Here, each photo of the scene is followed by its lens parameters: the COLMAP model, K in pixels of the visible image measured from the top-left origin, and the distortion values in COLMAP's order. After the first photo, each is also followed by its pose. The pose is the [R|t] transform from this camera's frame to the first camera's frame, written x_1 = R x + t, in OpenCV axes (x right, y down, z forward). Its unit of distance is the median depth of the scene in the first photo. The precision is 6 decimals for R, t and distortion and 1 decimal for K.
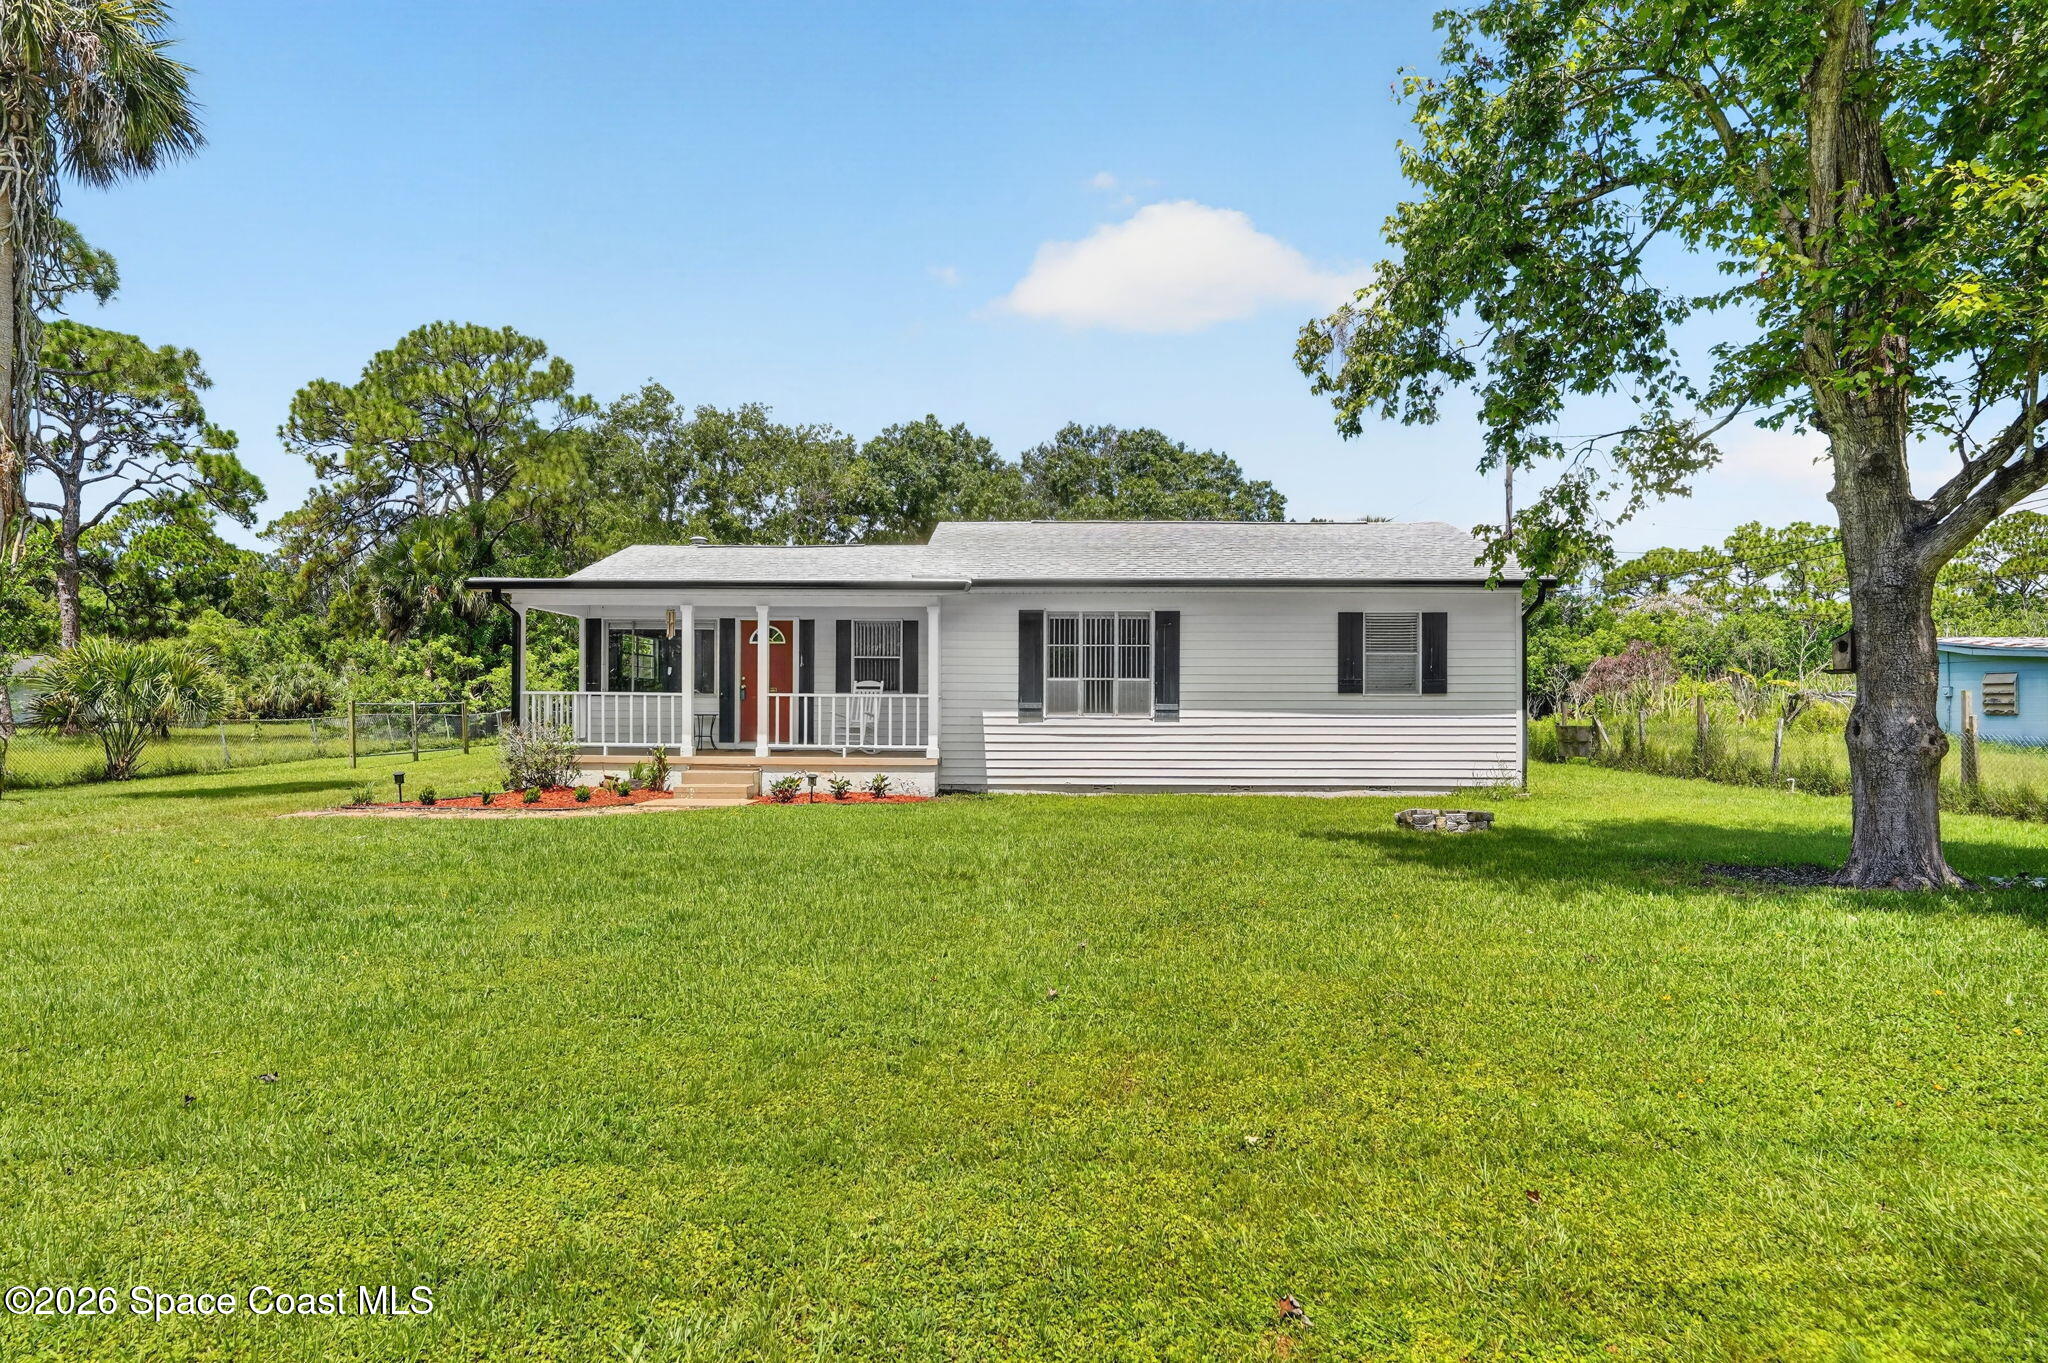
lens RADIAL K [[1119.0, 0, 1024.0], [0, 1119.0, 681.5], [0, 0, 1]] dist [0.014964, -0.000338]
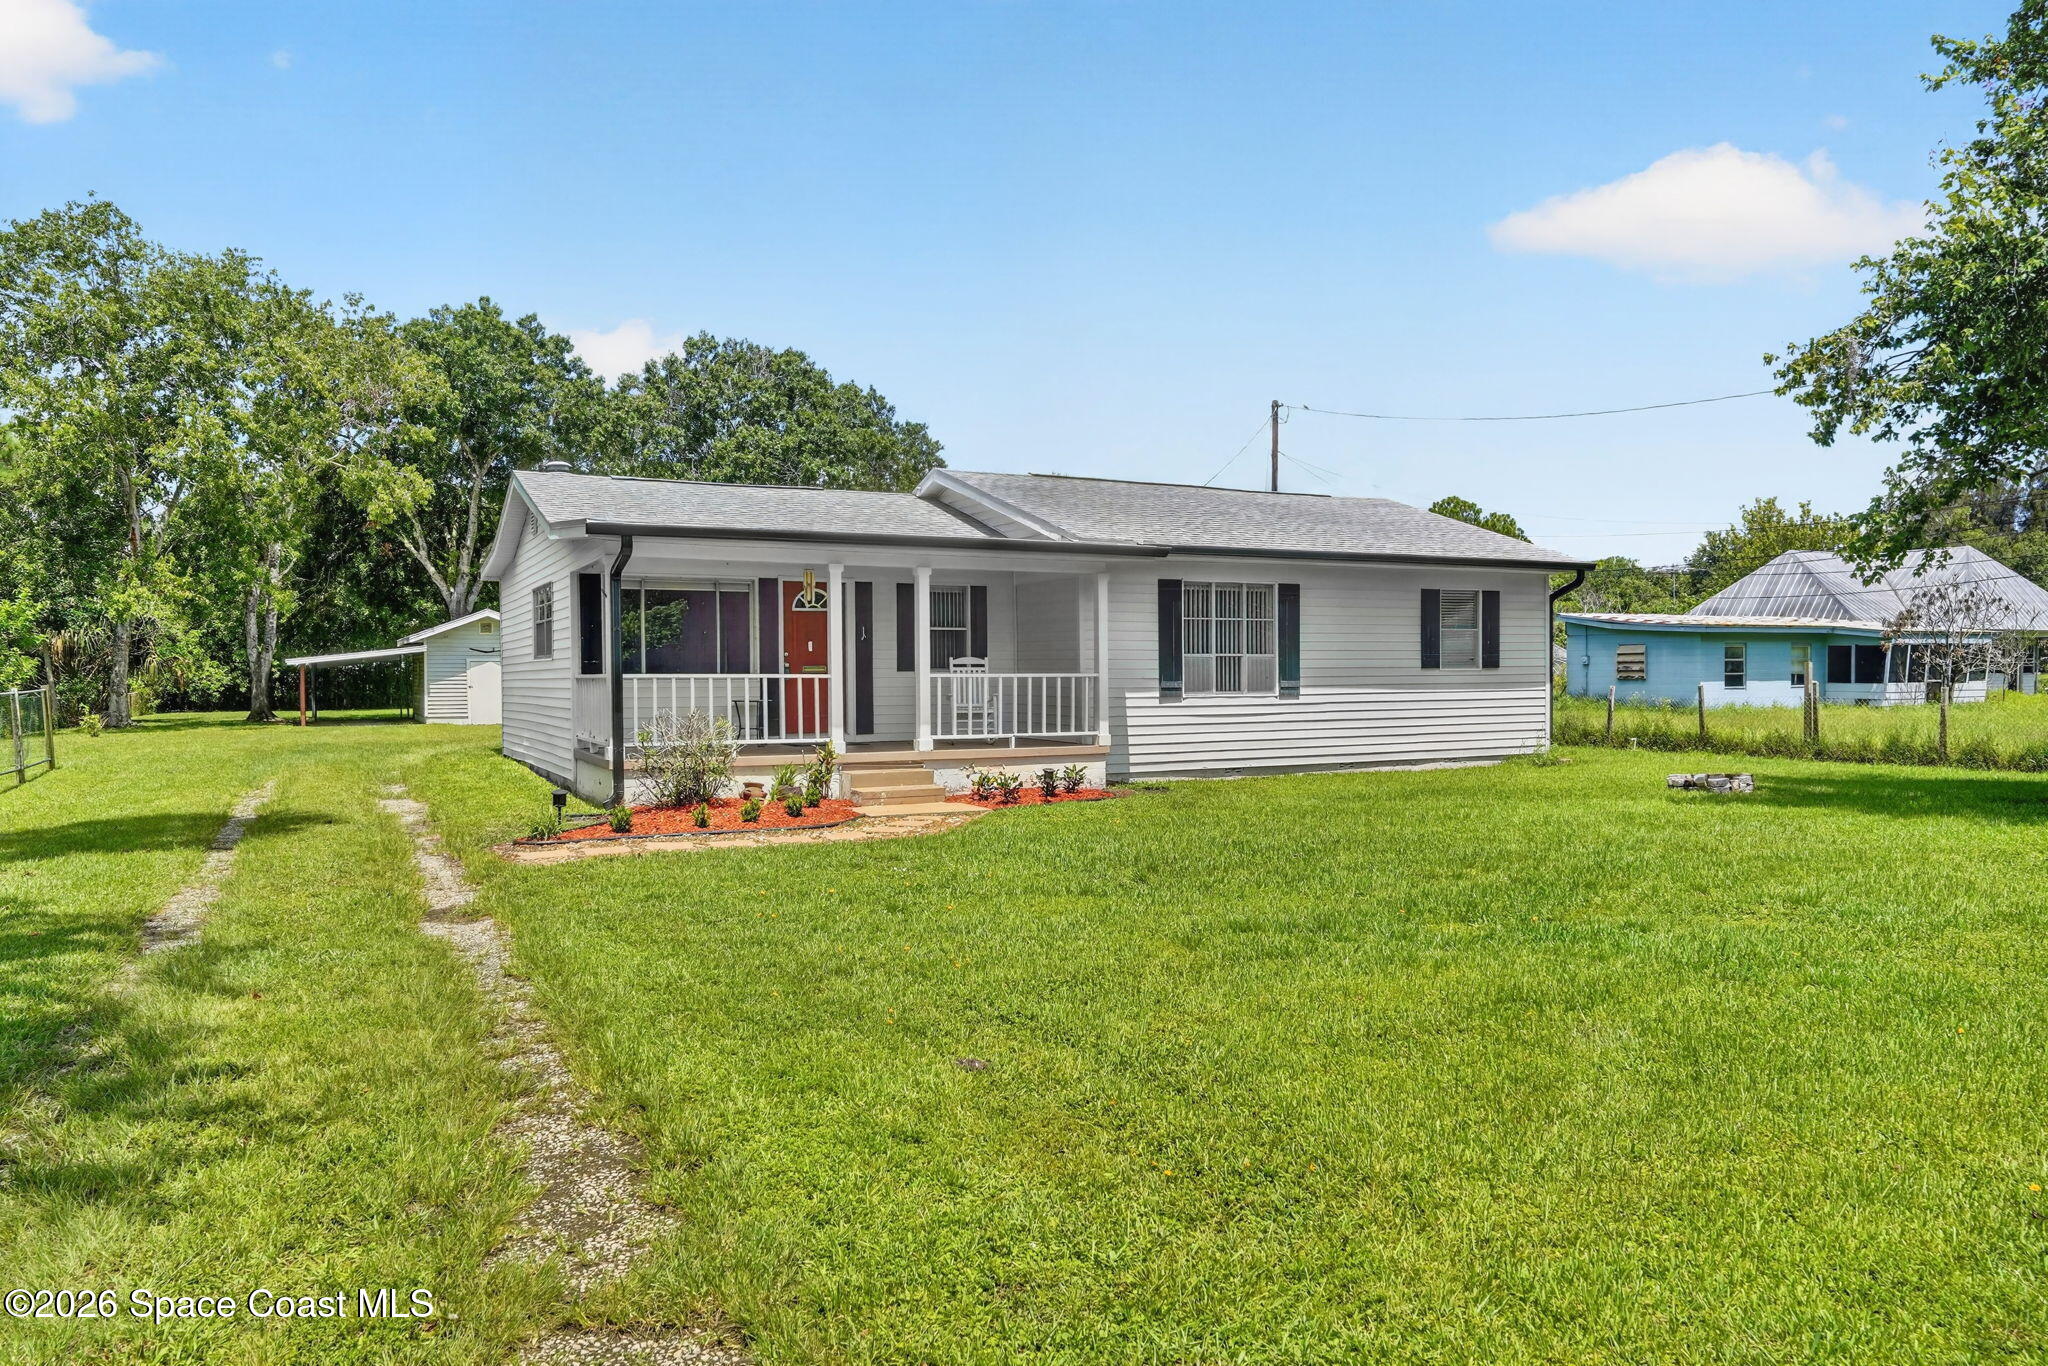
lens RADIAL K [[1320.3, 0, 1024.0], [0, 1320.3, 683.0], [0, 0, 1]] dist [0.035190, 0.000190]
pose [[0.886295, -0.012525, 0.462951, -0.380770], [-0.000269, 0.999620, 0.027559, -0.005939], [-0.463121, -0.024550, 0.885955, 0.063694]]
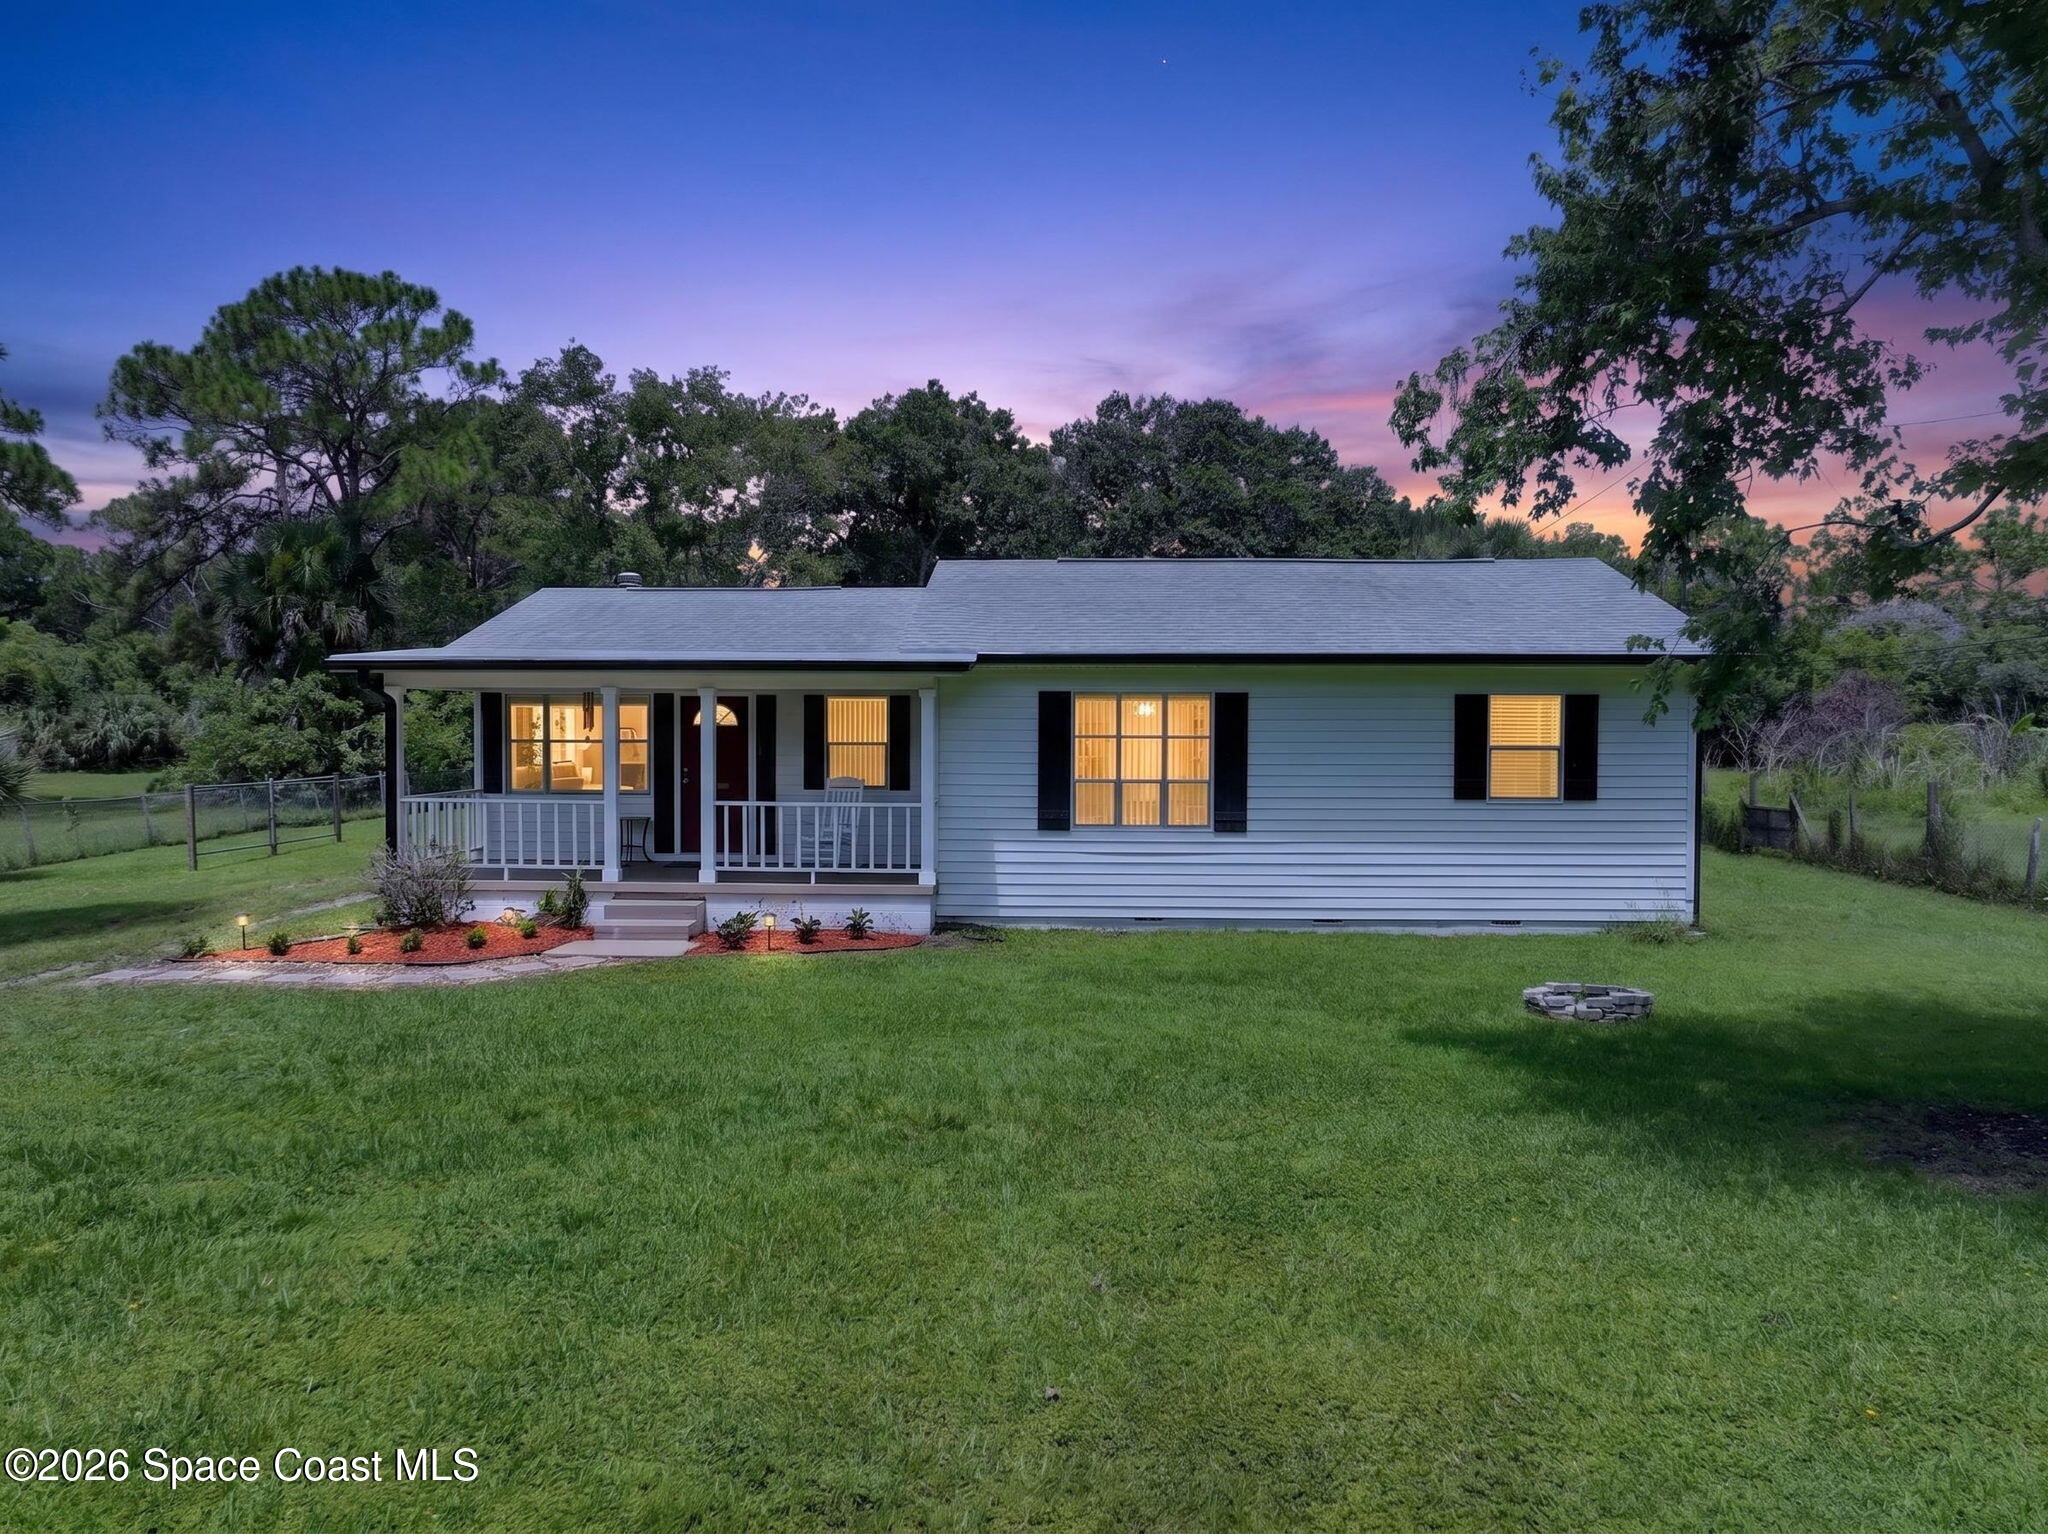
lens RADIAL K [[1435.7, 0, 1034.8], [0, 1435.7, 749.5], [0, 0, 1]] dist [0.000416, 0.031335]
pose [[0.999868, 0.001664, -0.016176, 0.005510], [-0.001118, 0.999430, 0.033735, -0.036255], [0.016223, -0.033713, 0.999300, 0.007284]]
